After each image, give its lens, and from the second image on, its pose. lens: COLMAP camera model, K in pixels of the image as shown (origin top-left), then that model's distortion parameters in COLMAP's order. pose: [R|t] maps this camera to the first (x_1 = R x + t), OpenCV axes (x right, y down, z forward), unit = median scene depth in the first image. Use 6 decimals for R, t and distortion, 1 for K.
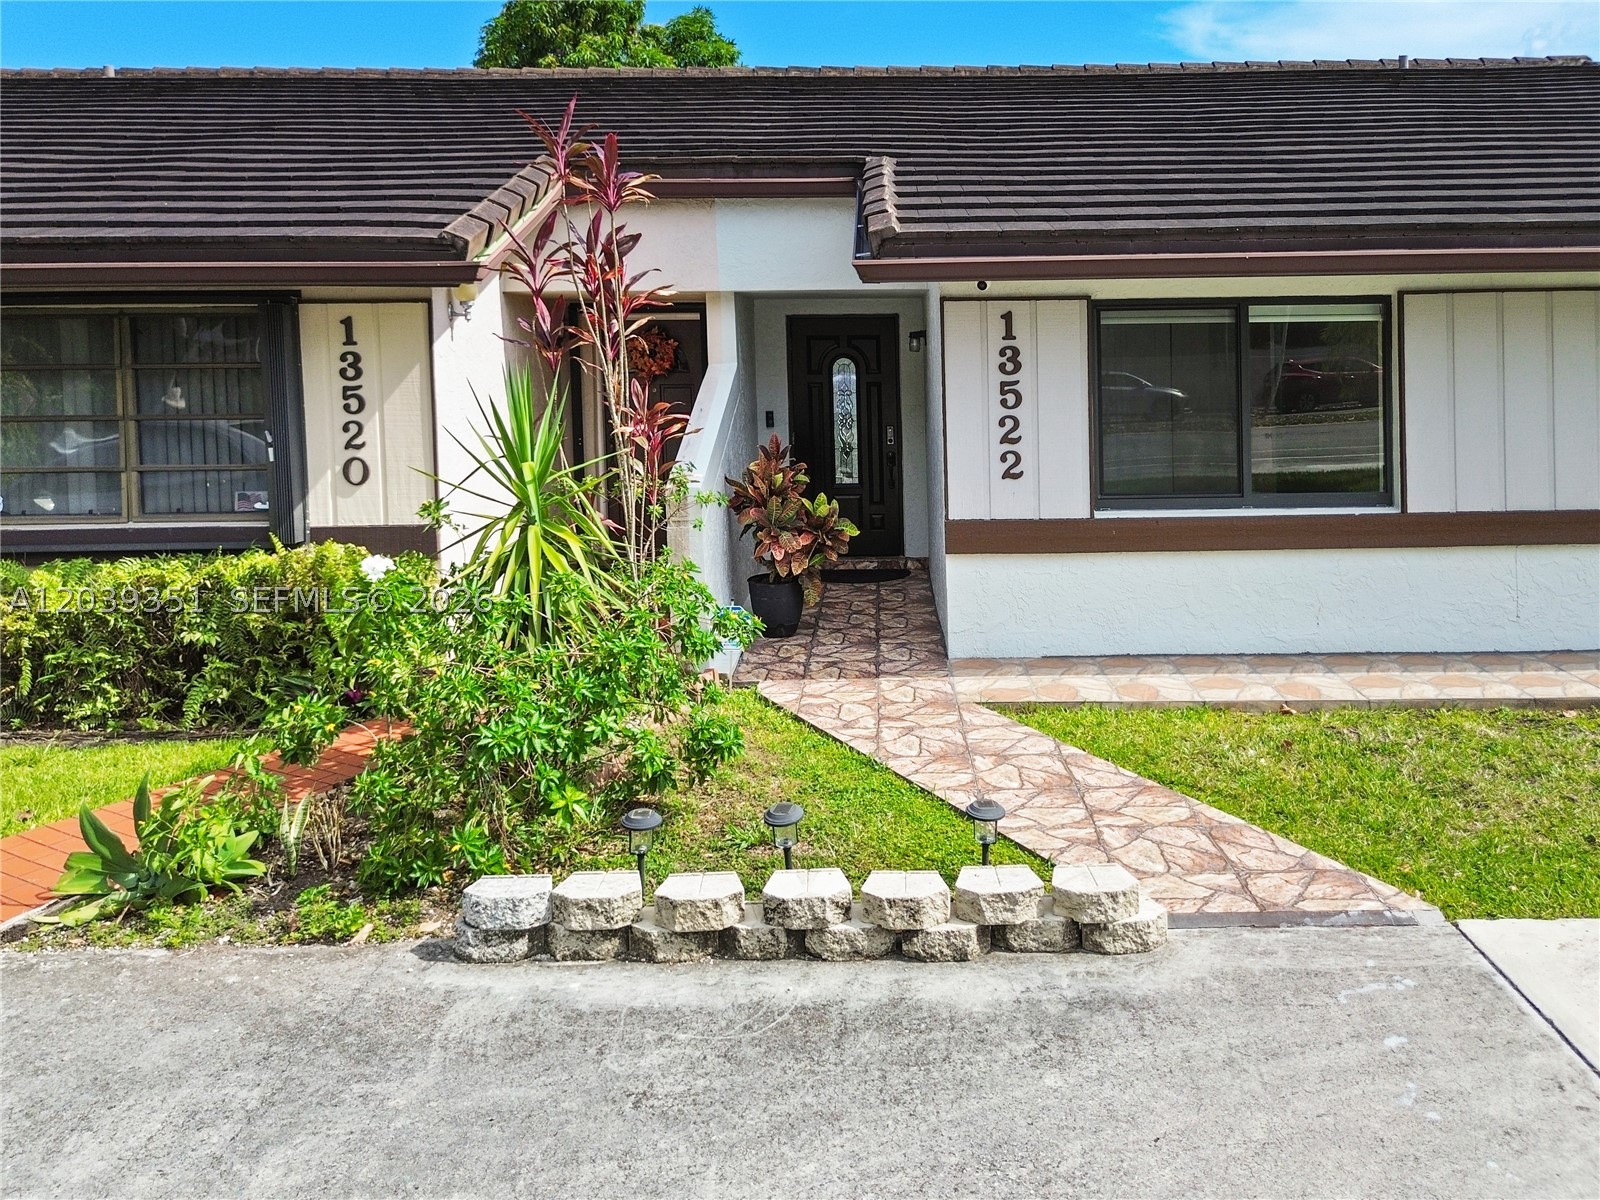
lens RADIAL K [[1260.4, 0, 880.1], [0, 1260.4, 316.4], [0, 0, 1]] dist [0.014463, -0.002792]
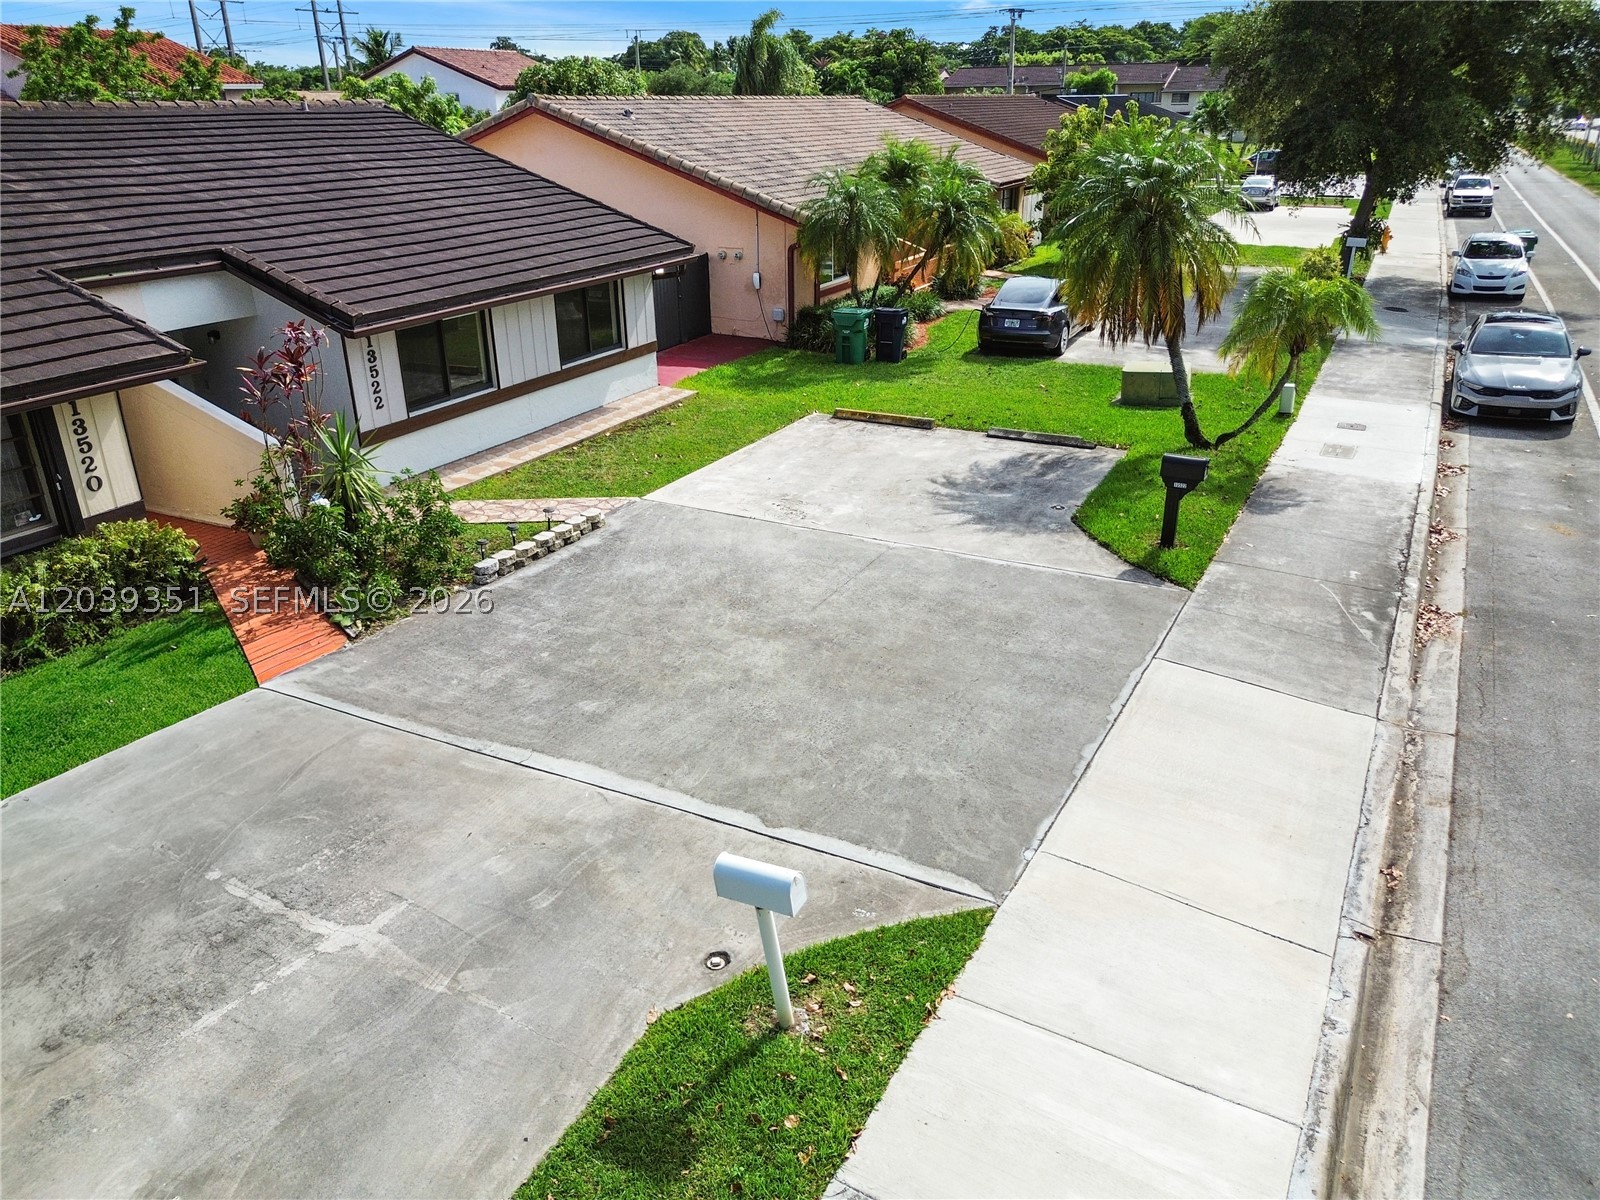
lens RADIAL K [[1100.6, 0, 867.2], [0, 1100.6, 596.8], [0, 0, 1]] dist [0.041465, 0.000221]
pose [[0.427638, -0.359972, 0.829184, -1.611589], [-0.019106, 0.913485, 0.406423, -0.482817], [-0.903748, -0.189645, 0.383763, -0.755665]]
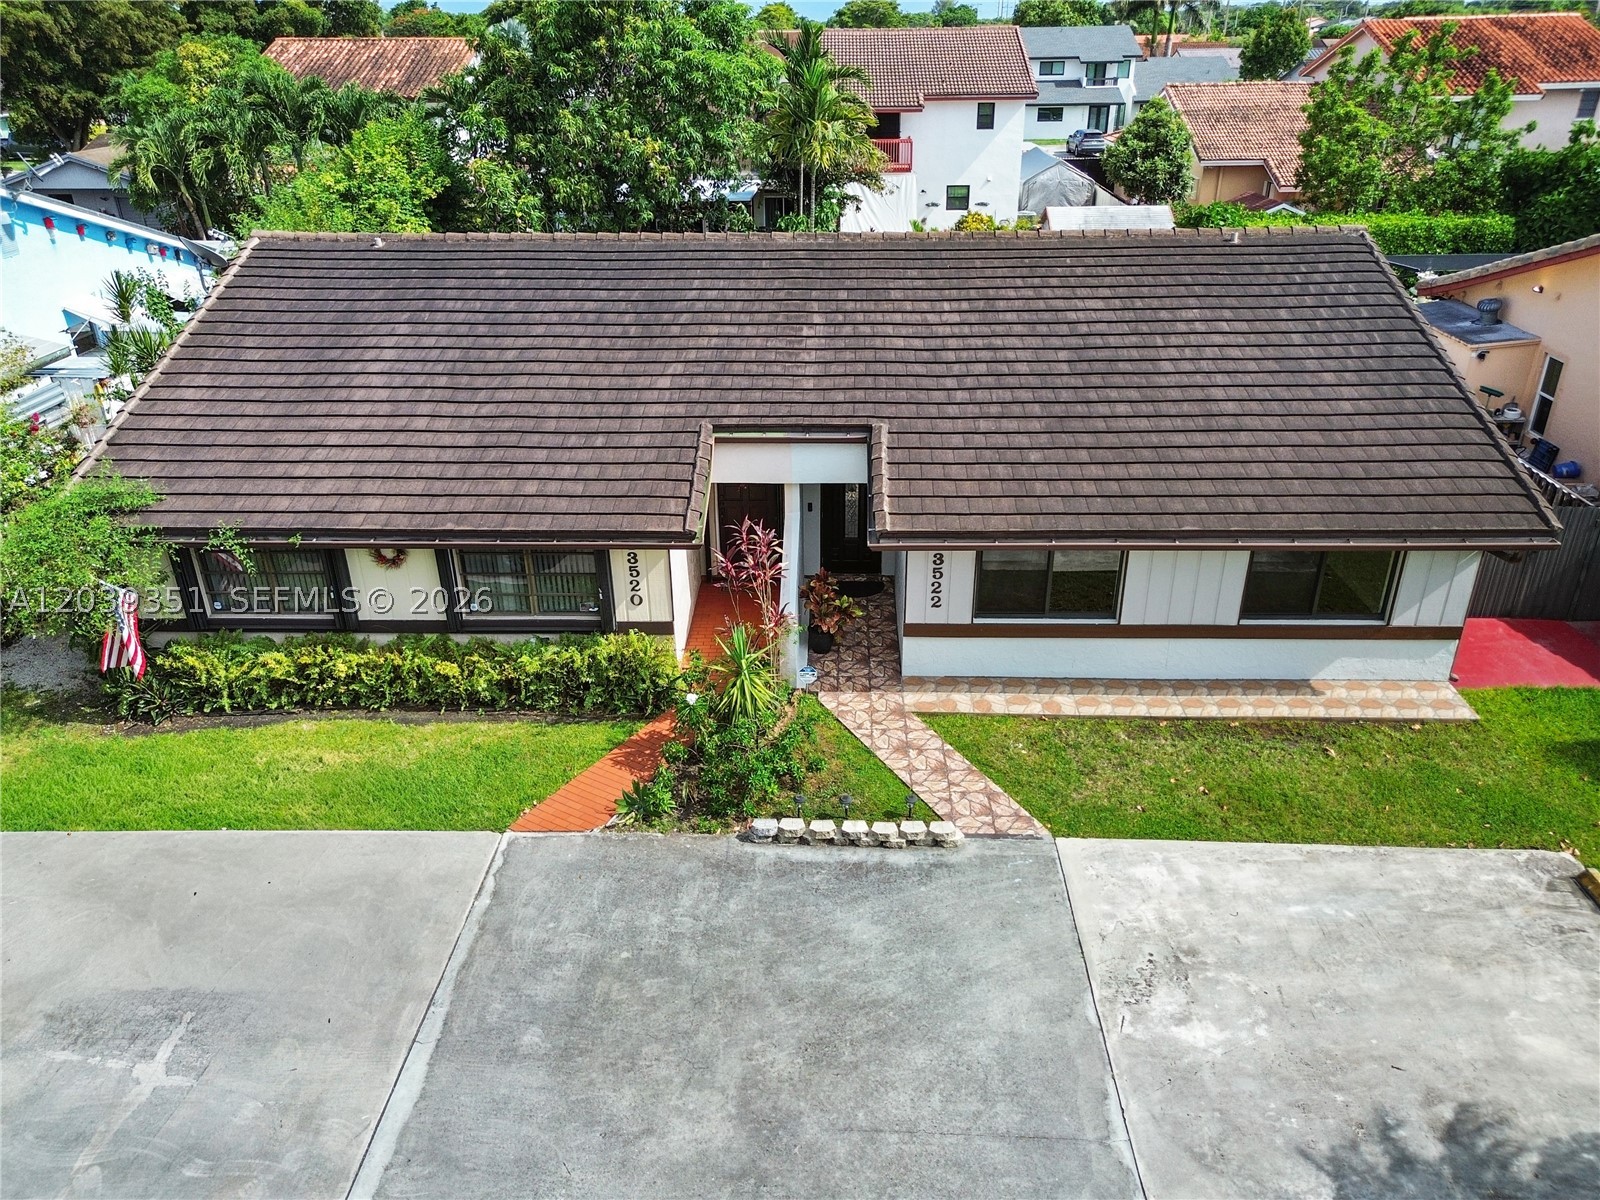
lens RADIAL K [[1181.4, 0, 800.0], [0, 1181.4, 600.0], [0, 0, 1]] dist [0.034350, -0.006151]
pose [[0.999158, 0.031171, -0.026694, -0.092557], [-0.015696, 0.891255, 0.453231, -0.996860], [0.037919, -0.452431, 0.890993, -1.006391]]
